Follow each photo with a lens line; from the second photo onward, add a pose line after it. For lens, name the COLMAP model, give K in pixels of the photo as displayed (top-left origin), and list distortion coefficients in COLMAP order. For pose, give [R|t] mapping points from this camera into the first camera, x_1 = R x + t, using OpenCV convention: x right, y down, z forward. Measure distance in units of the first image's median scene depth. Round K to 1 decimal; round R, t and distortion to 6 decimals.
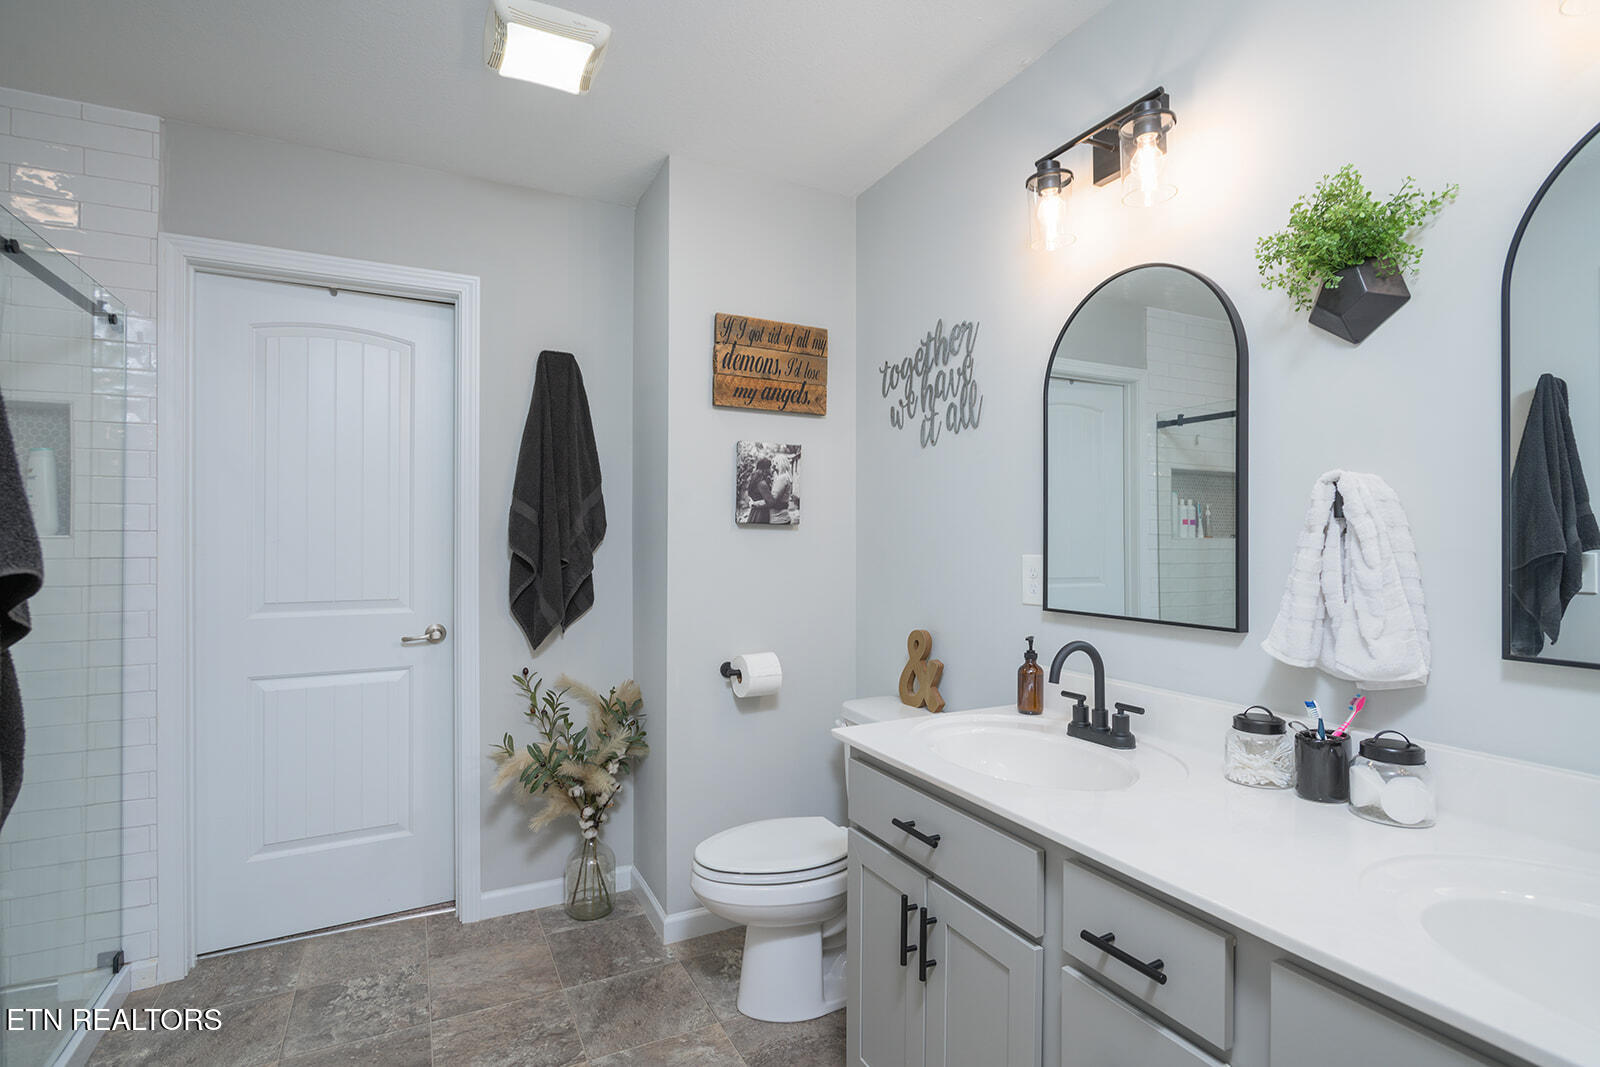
lens RADIAL K [[769.3, 0, 801.3], [0, 769.3, 536.1], [0, 0, 1]] dist [-0.006697, -0.001433]
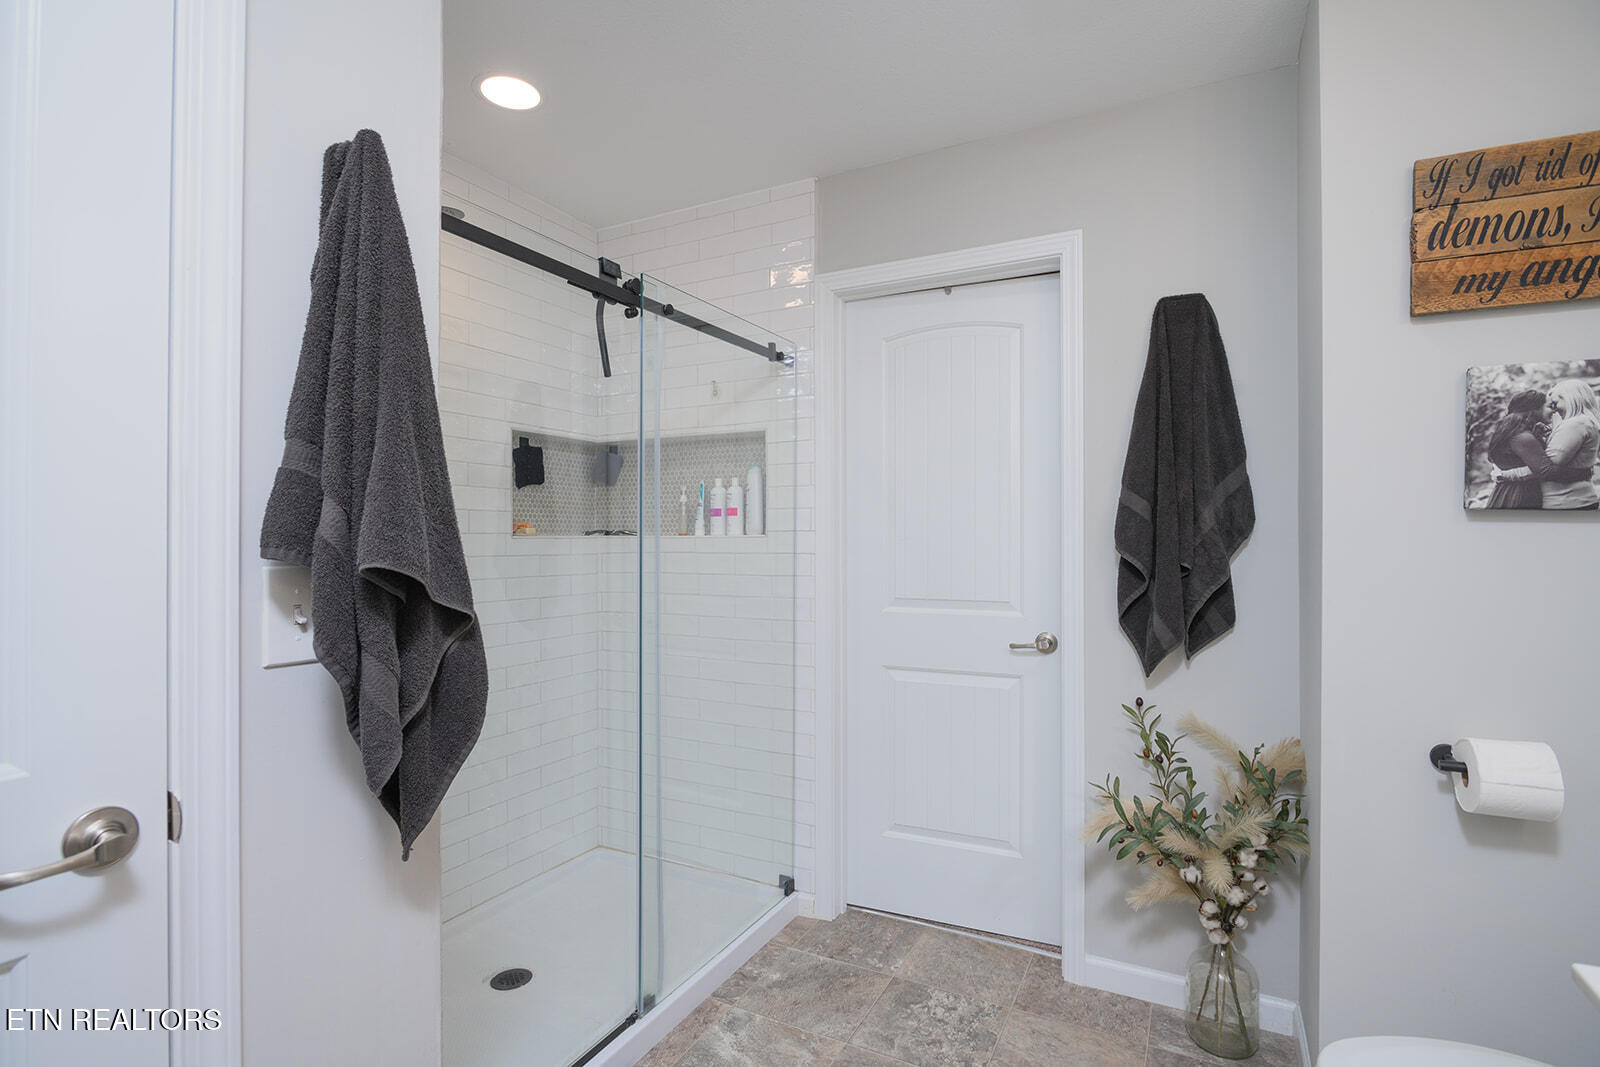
lens RADIAL K [[769.3, 0, 801.3], [0, 769.3, 536.1], [0, 0, 1]] dist [-0.006697, -0.001433]
pose [[0.590588, -0.002504, -0.806969, 0.086181], [0.002537, 0.999996, -0.001246, 0.002462], [0.806969, -0.001311, 0.590592, 0.251848]]
